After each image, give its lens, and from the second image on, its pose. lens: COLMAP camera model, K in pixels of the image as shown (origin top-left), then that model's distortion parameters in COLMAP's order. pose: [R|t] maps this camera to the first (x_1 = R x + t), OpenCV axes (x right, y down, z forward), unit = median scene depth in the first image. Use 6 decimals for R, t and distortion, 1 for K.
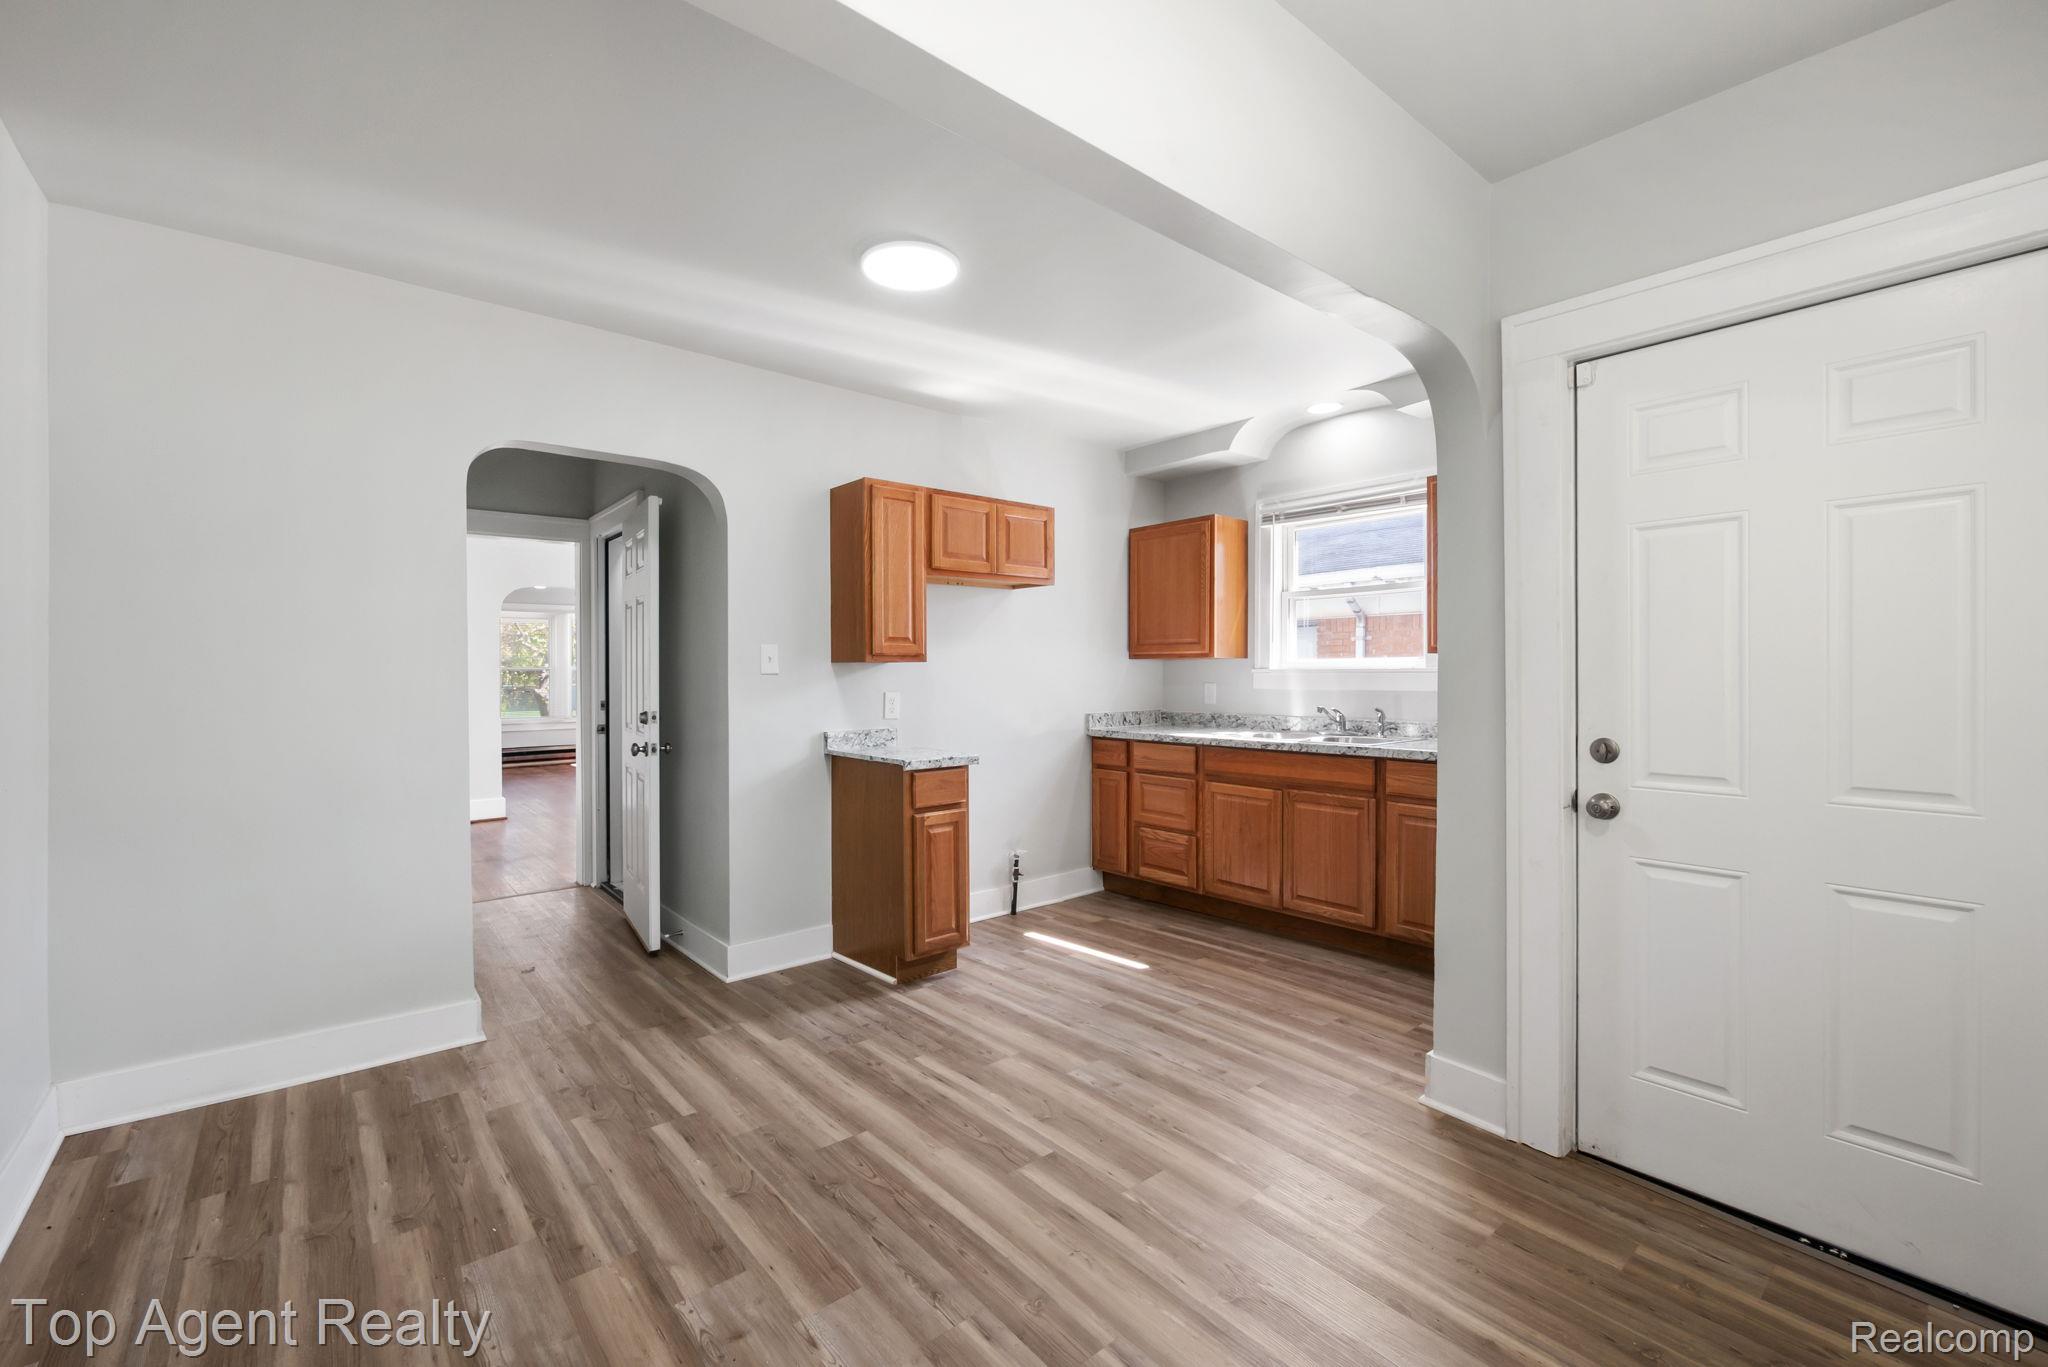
lens RADIAL K [[873.1, 0, 1005.2], [0, 873.1, 677.4], [0, 0, 1]] dist [-0.003142, 0.000249]
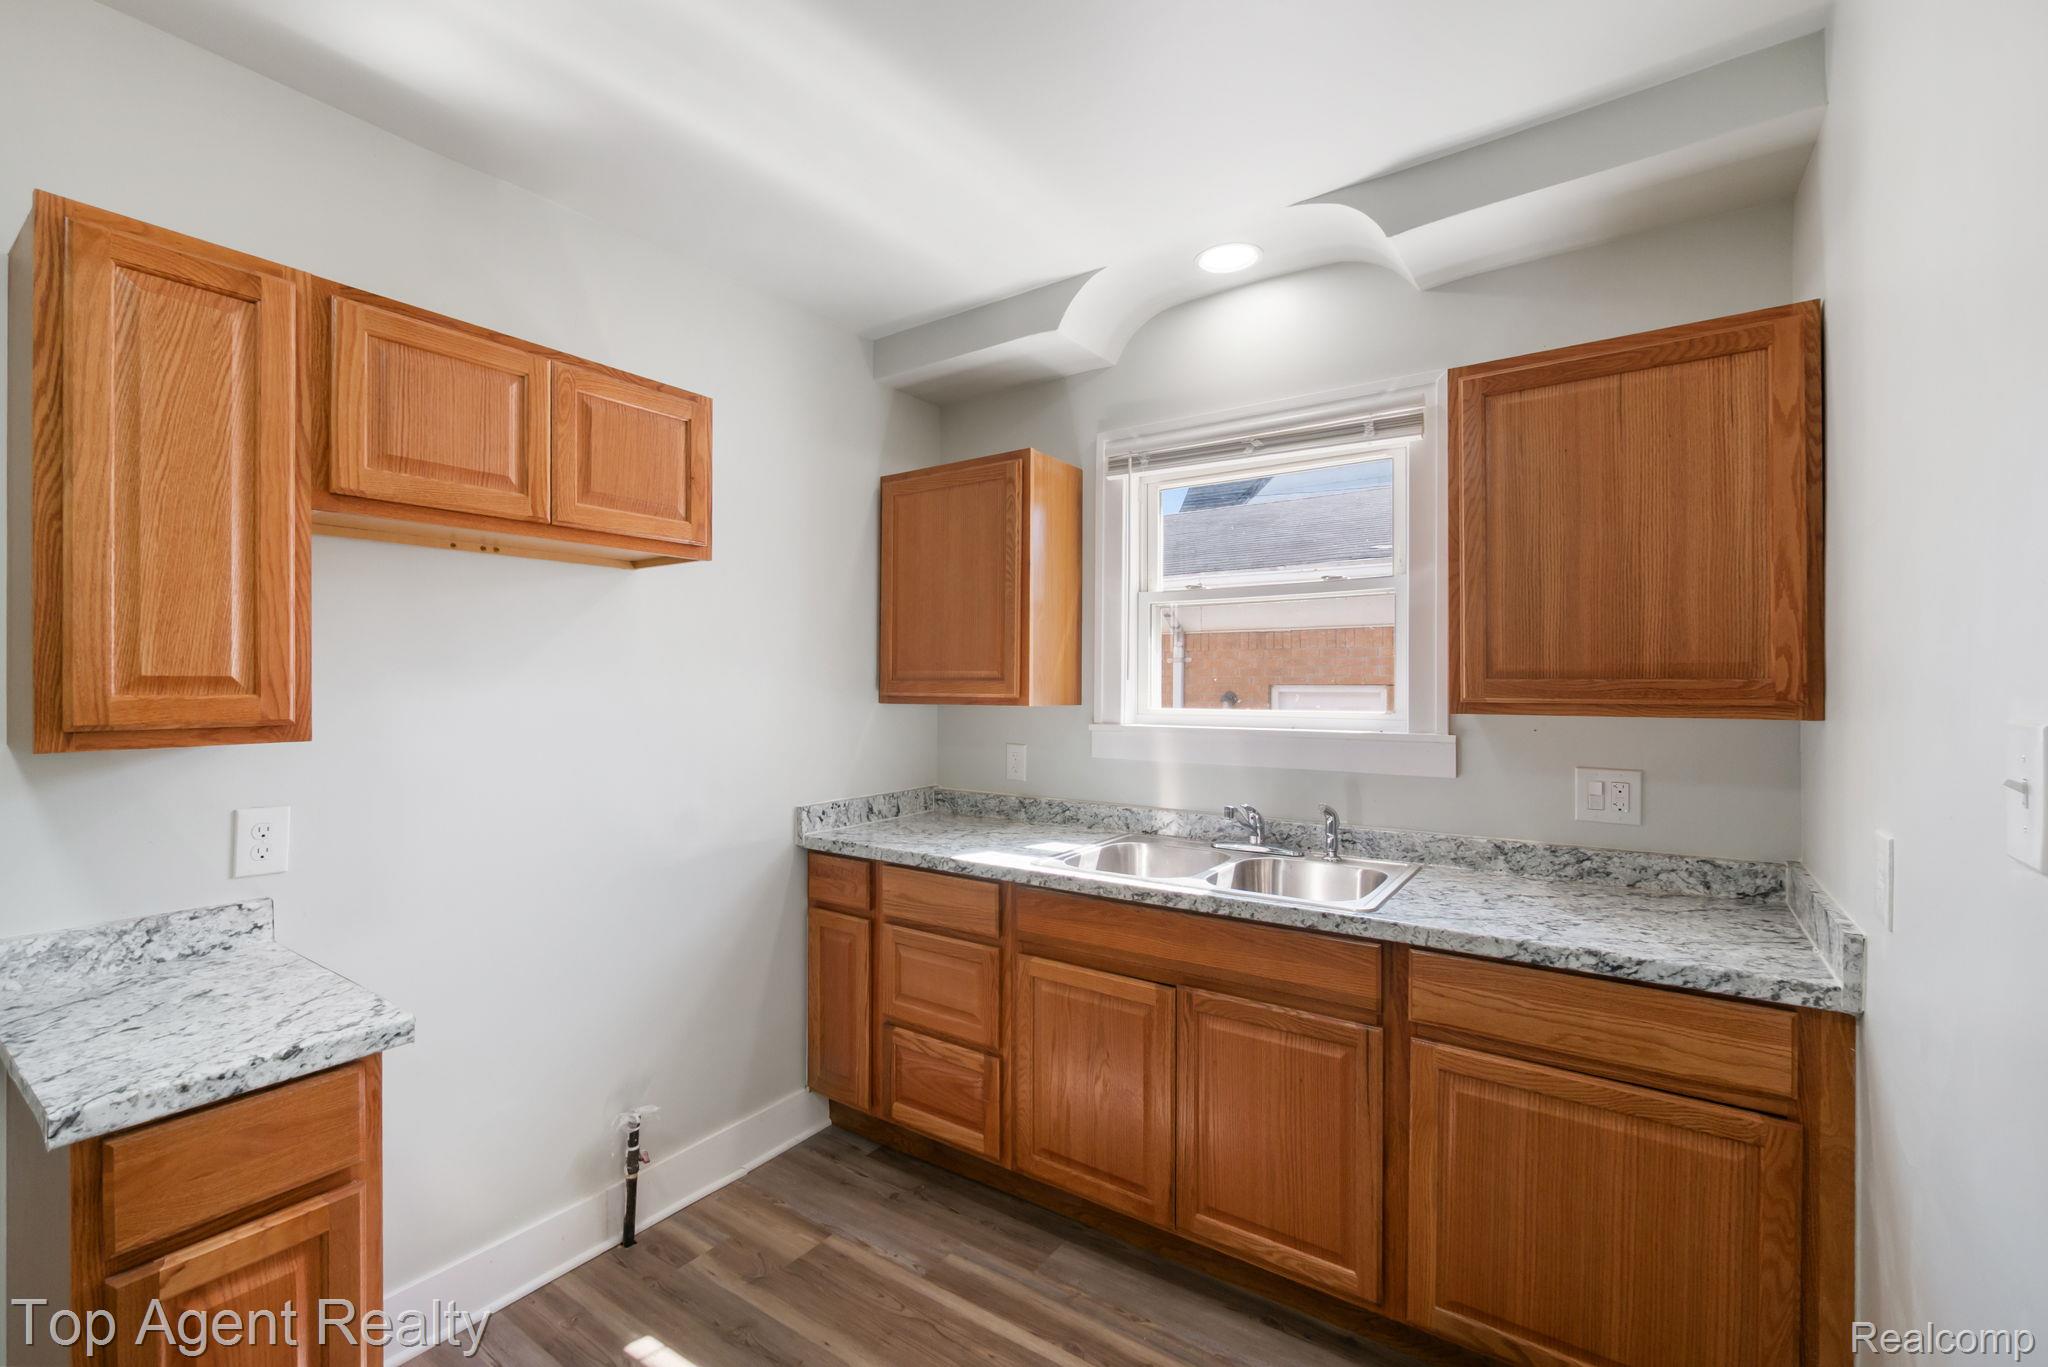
lens RADIAL K [[860.5, 0, 1035.1], [0, 860.5, 682.0], [0, 0, 1]] dist [-0.000768, 0.000156]
pose [[0.958454, 0.002874, 0.285231, 0.092511], [-0.001384, 0.999984, -0.005427, -0.037195], [-0.285242, 0.004807, 0.958443, 0.503872]]
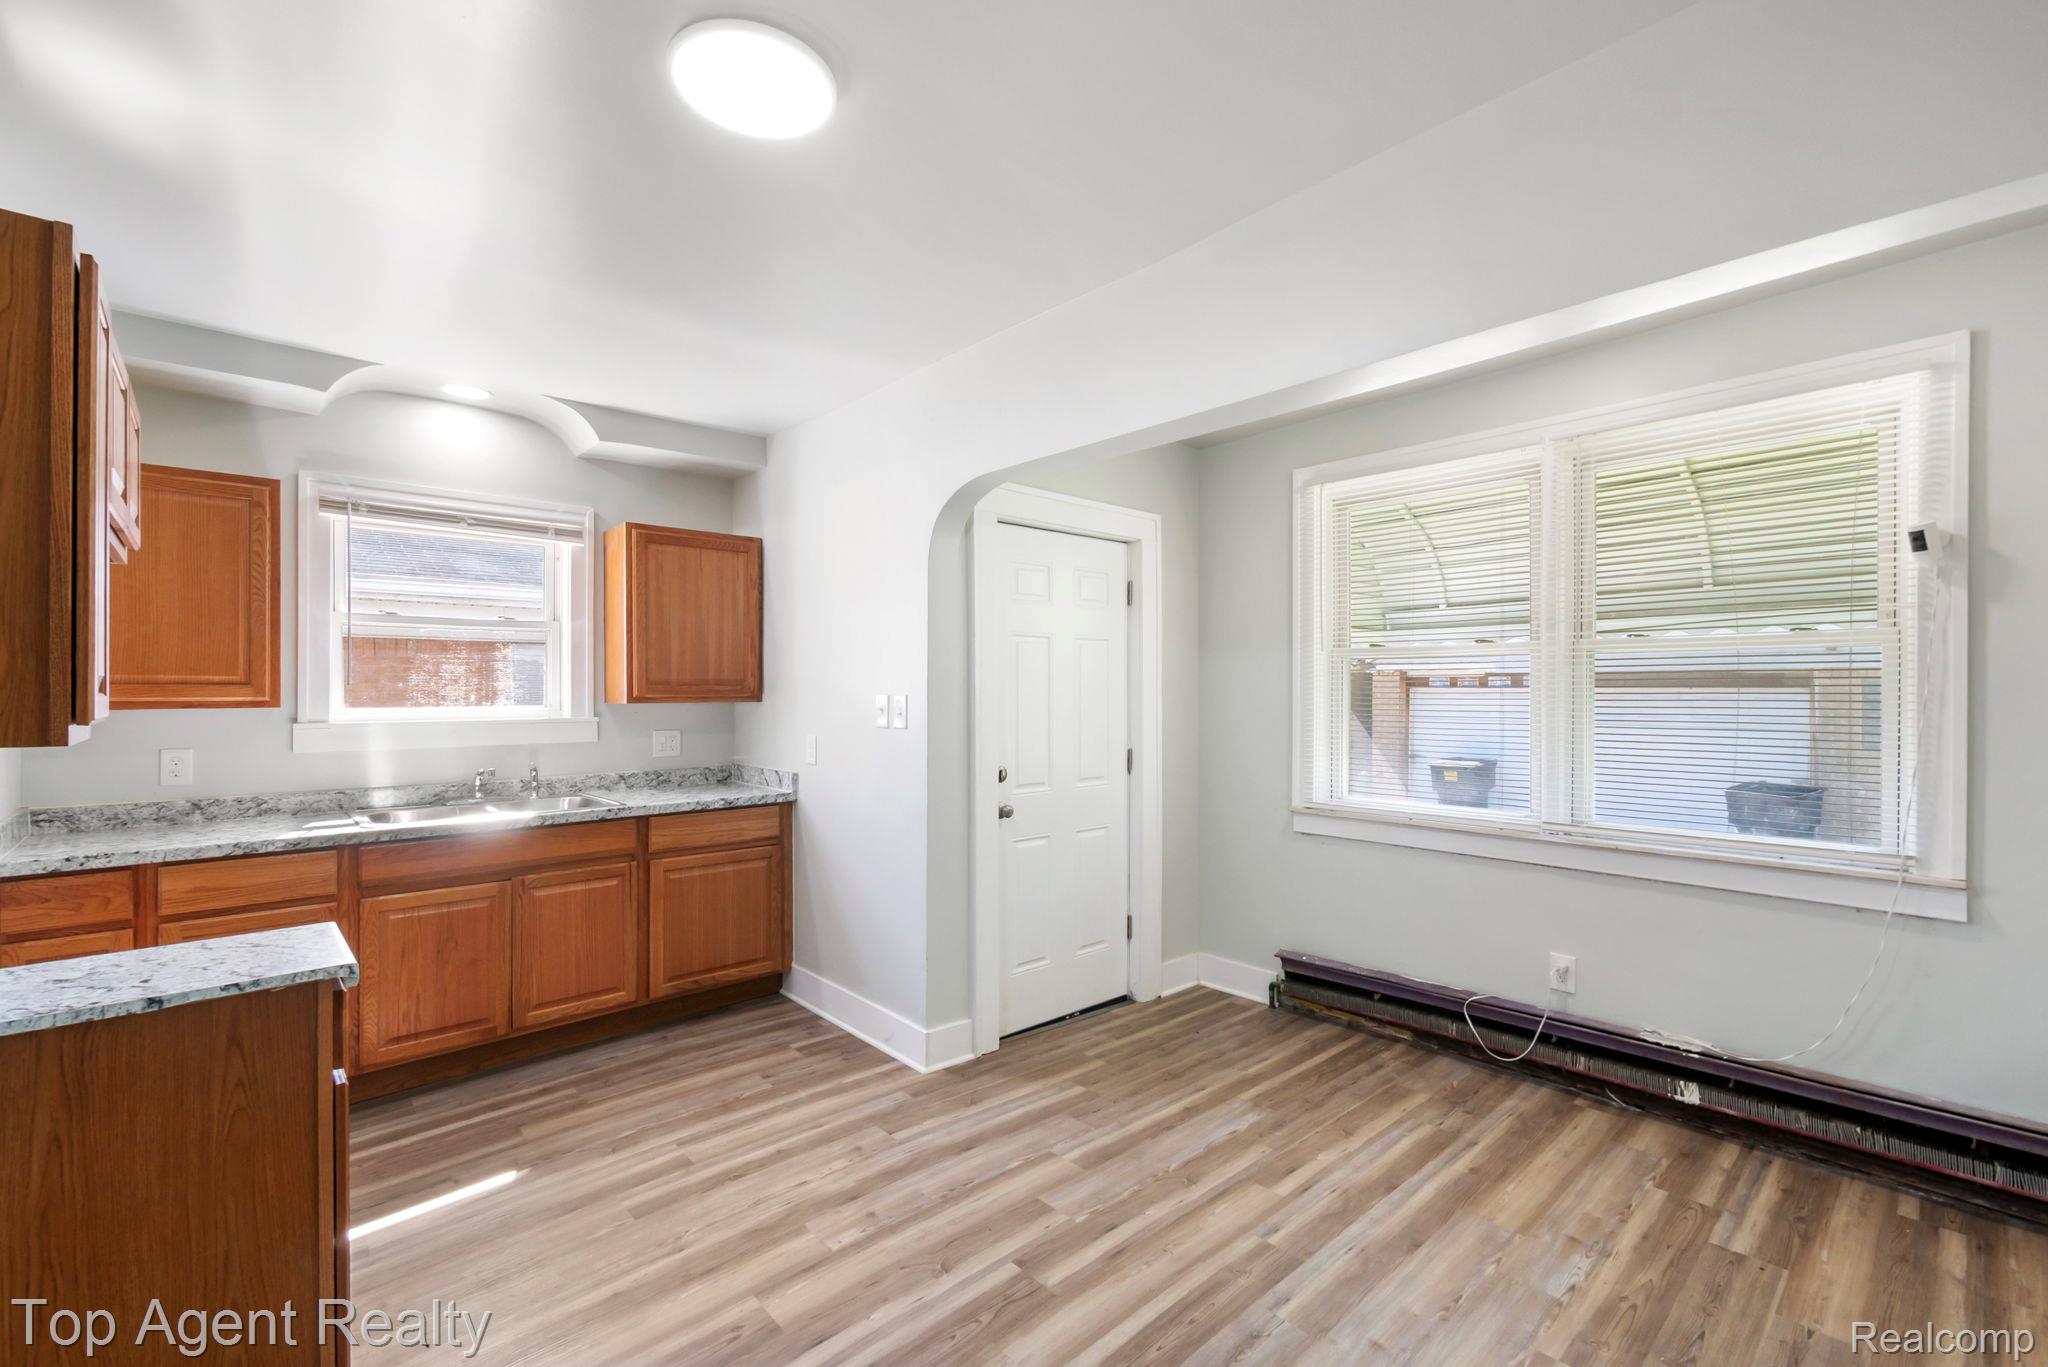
lens RADIAL K [[902.2, 0, 1008.4], [0, 902.2, 688.4], [0, 0, 1]] dist [-0.001980, 0.000079]
pose [[-0.064618, 0.004792, 0.997899, -0.468632], [0.006583, 0.999969, -0.004376, -0.032105], [-0.997888, 0.006287, -0.064647, 0.550716]]
